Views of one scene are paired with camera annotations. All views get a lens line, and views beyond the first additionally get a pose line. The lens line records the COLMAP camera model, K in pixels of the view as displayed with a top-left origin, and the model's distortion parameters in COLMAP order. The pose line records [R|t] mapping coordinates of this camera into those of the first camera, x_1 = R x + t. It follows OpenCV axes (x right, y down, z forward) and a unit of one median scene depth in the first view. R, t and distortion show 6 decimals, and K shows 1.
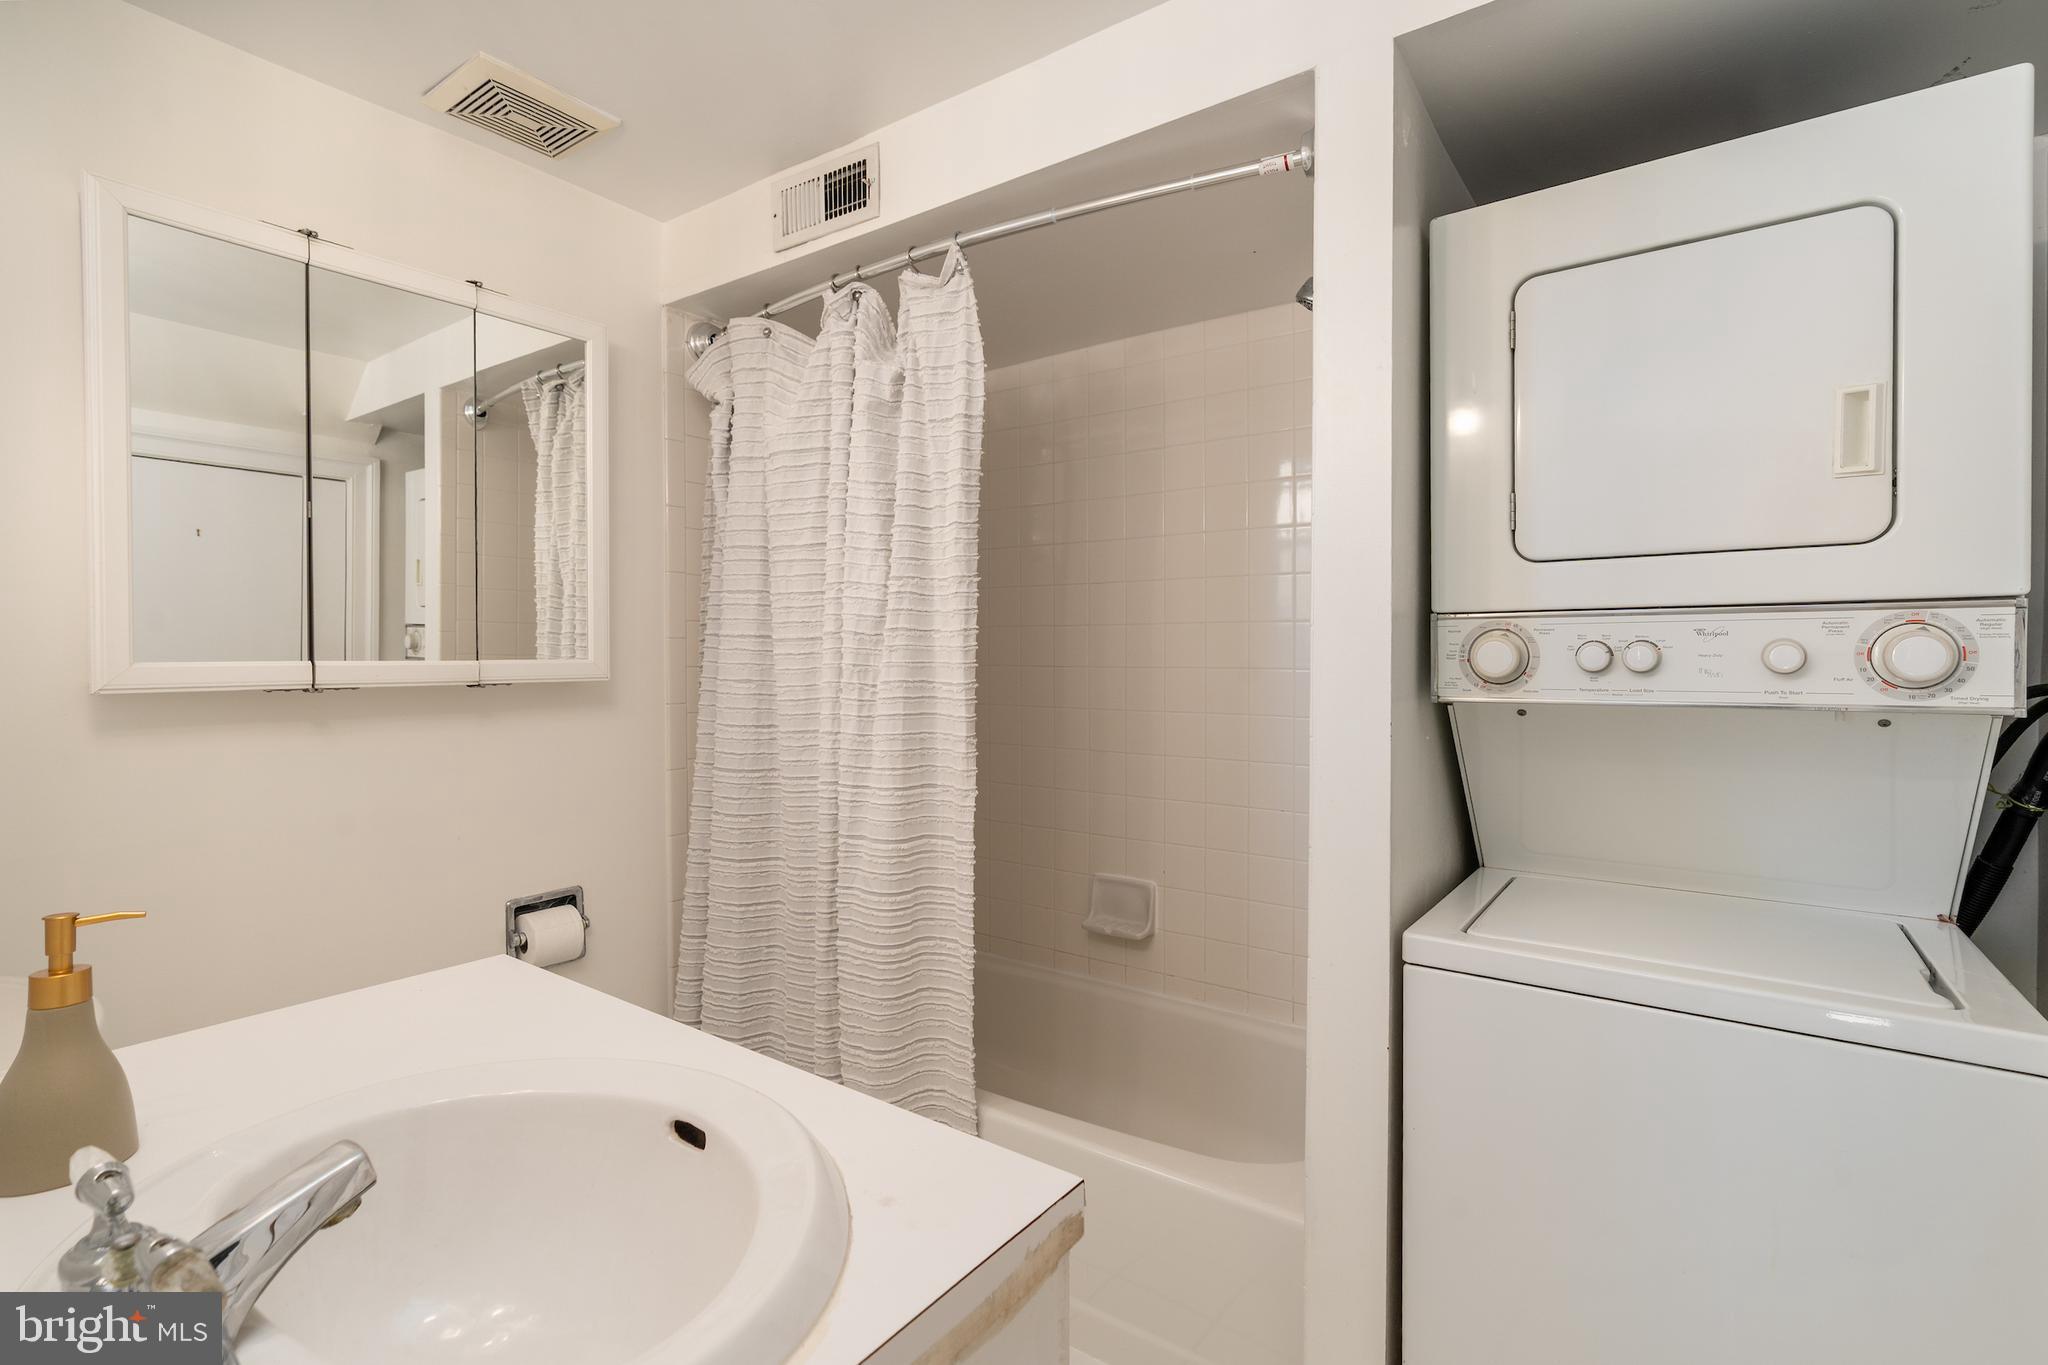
lens RADIAL K [[938.3, 0, 1021.7], [0, 938.3, 667.6], [0, 0, 1]] dist [-0.000484, 0.000205]
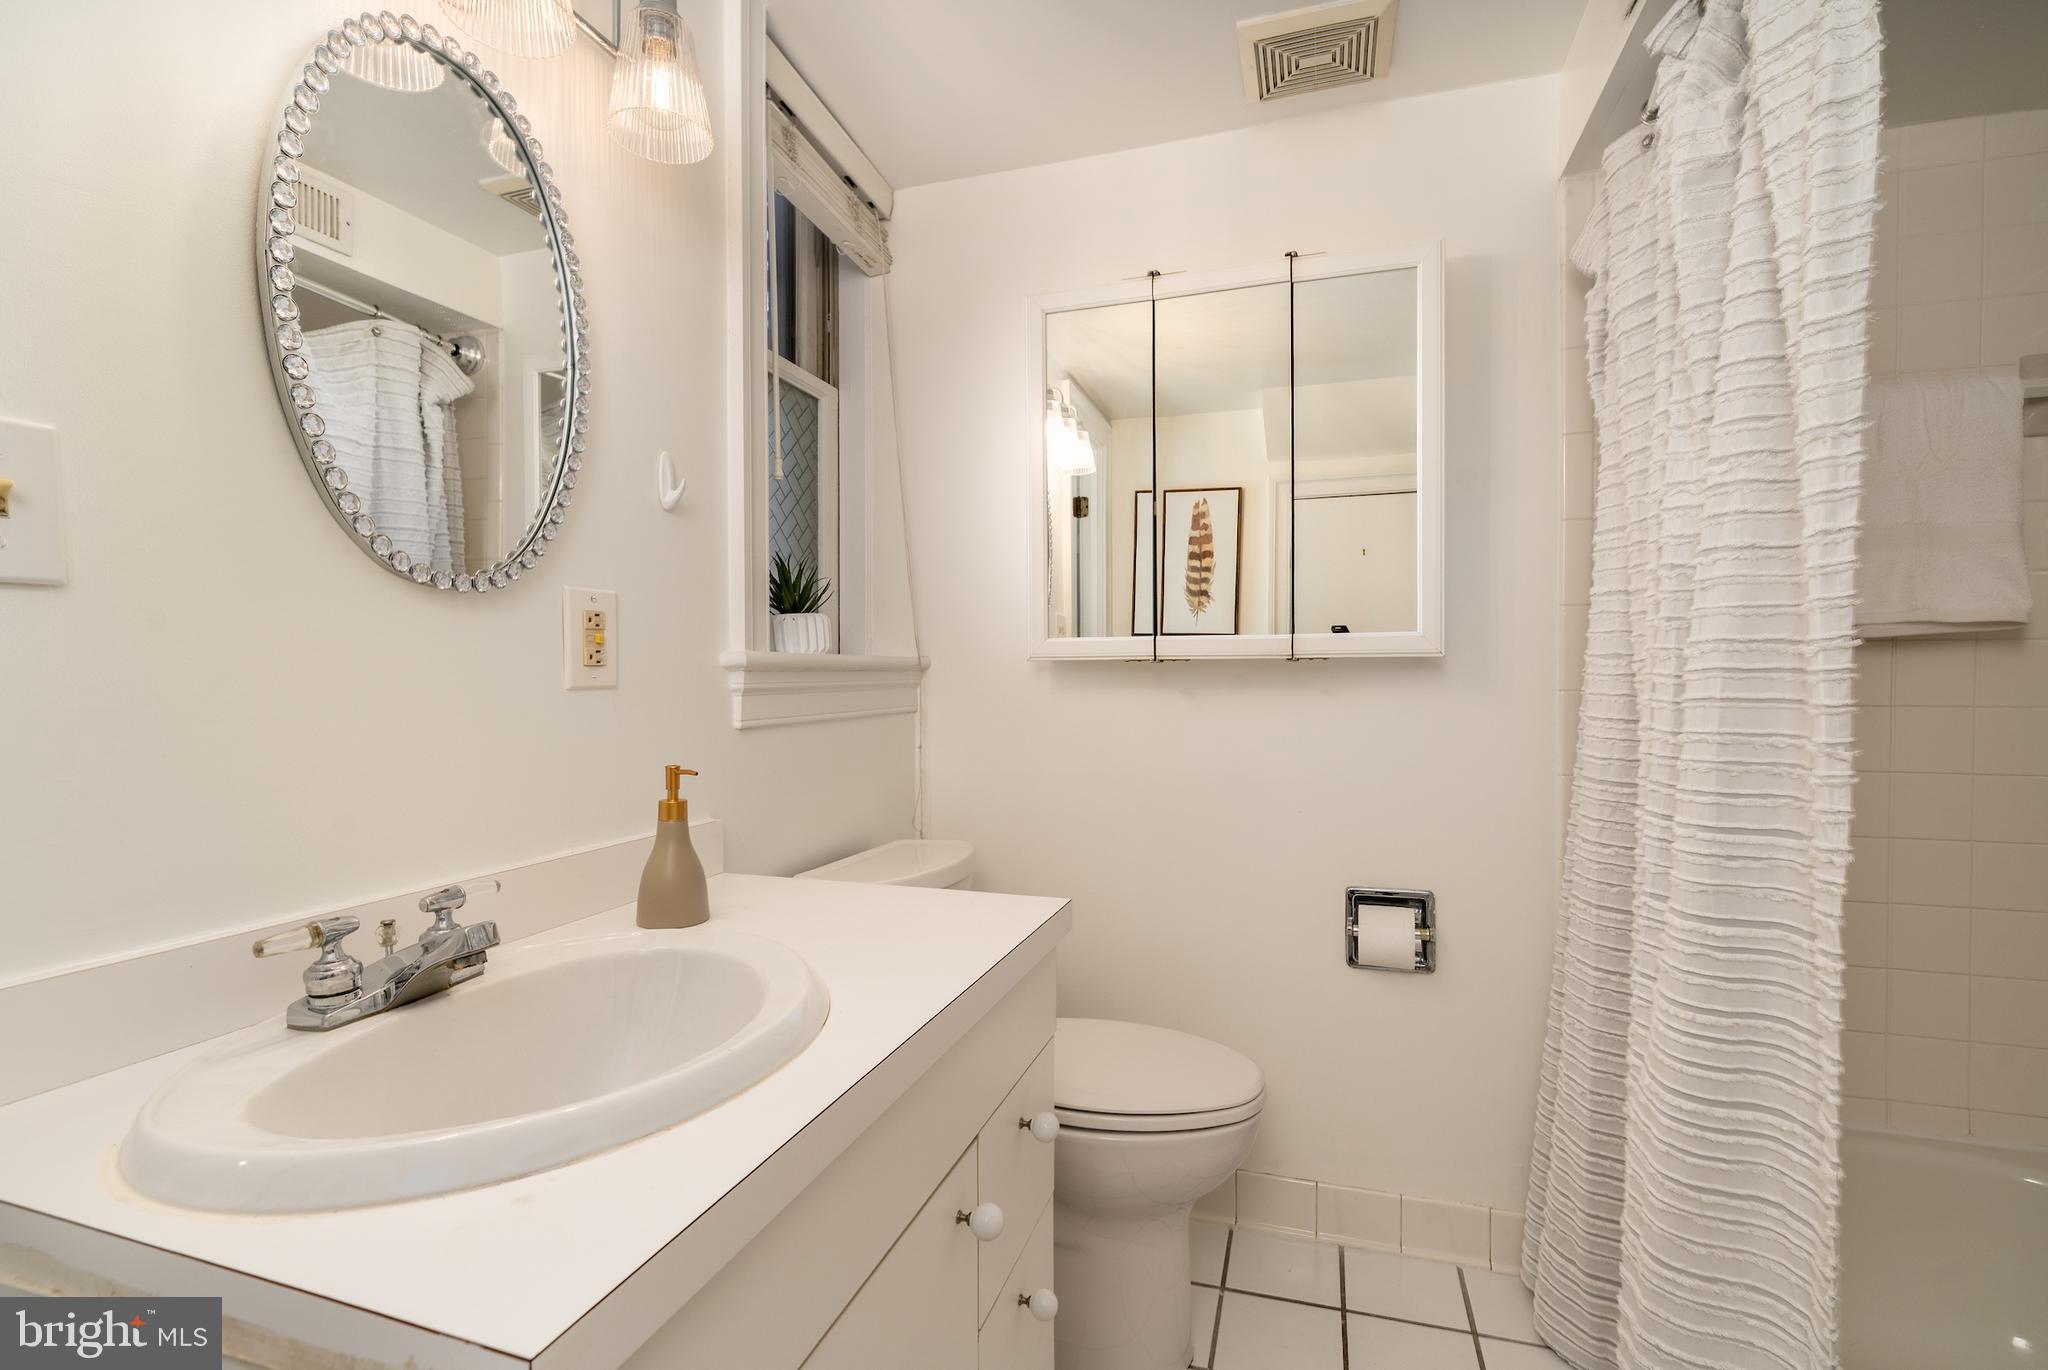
lens RADIAL K [[930.4, 0, 1026.4], [0, 930.4, 692.8], [0, 0, 1]] dist [-0.004772, 0.000470]
pose [[0.314794, 0.017848, -0.948992, 0.427824], [-0.010509, 0.999827, 0.015319, 0.066231], [0.949102, 0.005150, 0.314927, 0.664962]]
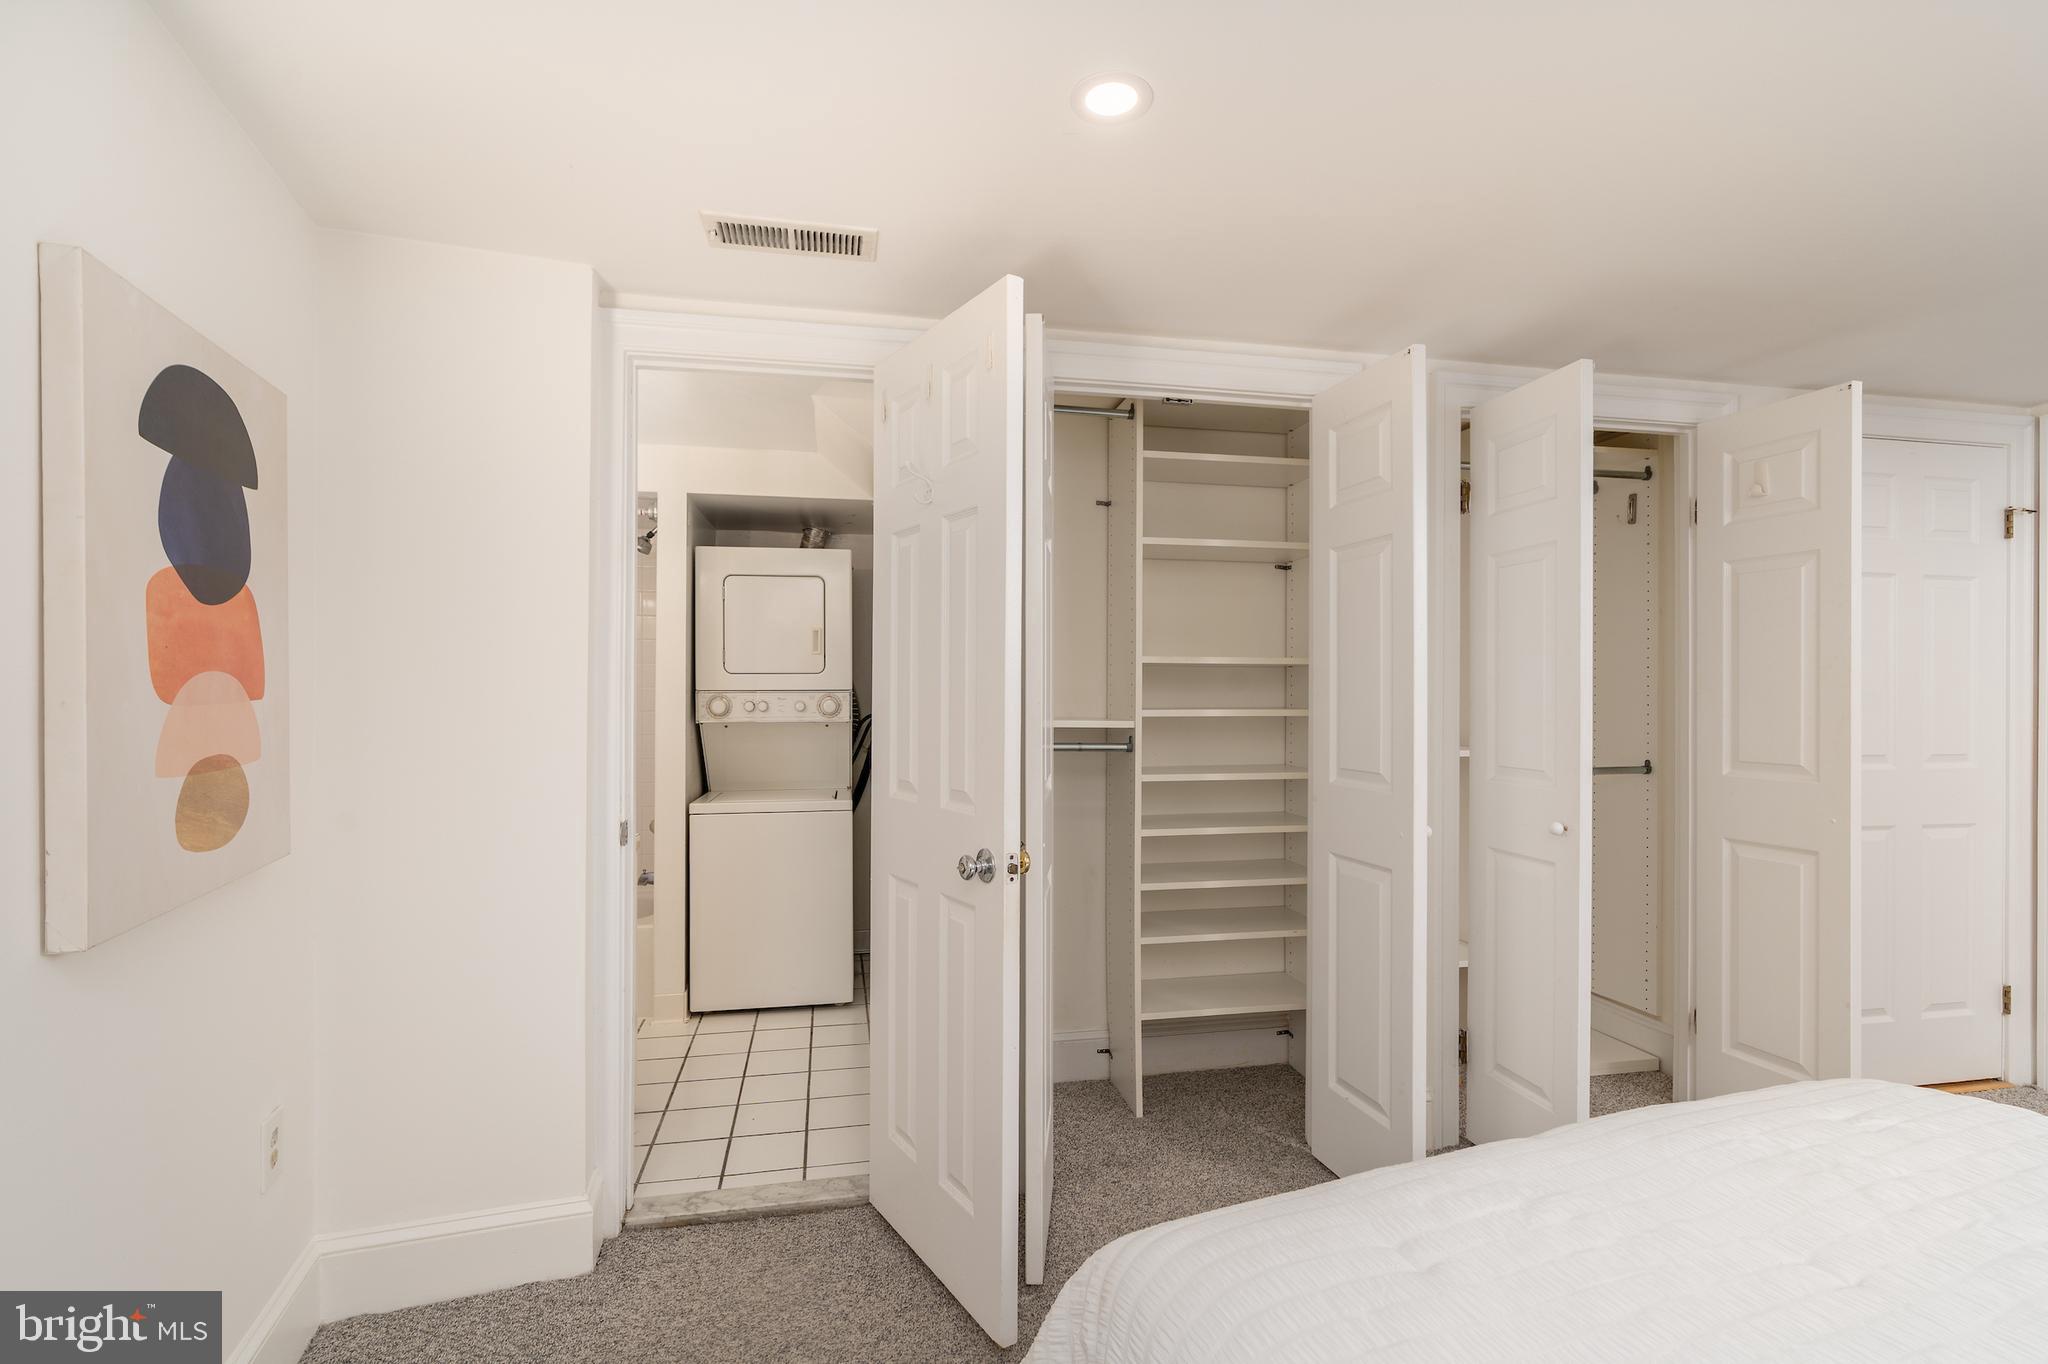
lens RADIAL K [[924.4, 0, 1036.8], [0, 924.4, 680.9], [0, 0, 1]] dist [-0.004088, 0.000134]
pose [[0.679465, -0.000795, 0.733707, -0.894867], [0.008451, 0.999942, -0.006743, -0.062149], [-0.733659, 0.010782, 0.679432, -1.614098]]
